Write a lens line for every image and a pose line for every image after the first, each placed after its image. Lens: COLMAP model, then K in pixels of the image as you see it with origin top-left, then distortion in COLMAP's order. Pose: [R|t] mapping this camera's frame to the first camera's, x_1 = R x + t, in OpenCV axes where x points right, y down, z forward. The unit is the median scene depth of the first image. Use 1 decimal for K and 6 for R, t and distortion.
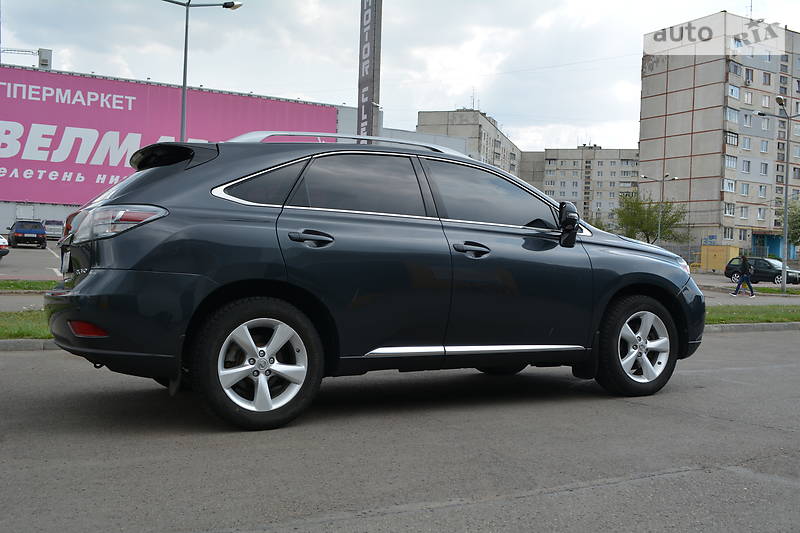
lens RADIAL K [[779.9, 0, 367.0], [0, 779.9, 267.0], [0, 0, 1]] dist [-0.068127, 0.003630]
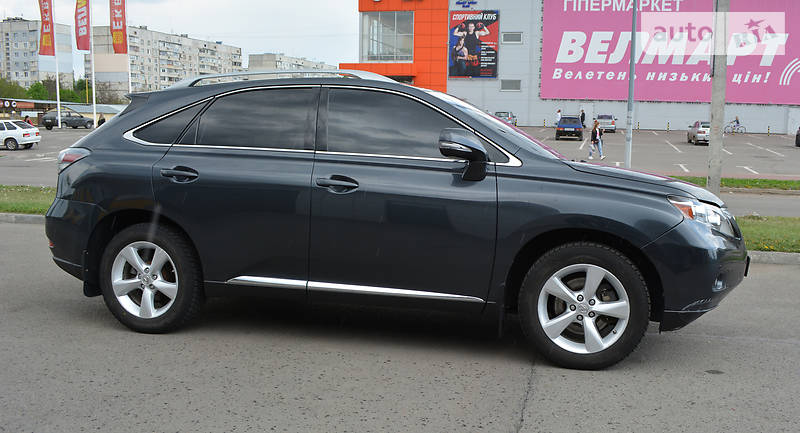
lens RADIAL K [[691.7, 0, 433.3], [0, 691.7, 226.5], [0, 0, 1]] dist [-0.084155, -0.004758]
pose [[0.776461, 0.069149, -0.626360, 0.672053], [-0.002244, 0.994258, 0.106982, -0.054222], [0.630161, -0.081662, 0.772158, 0.371031]]
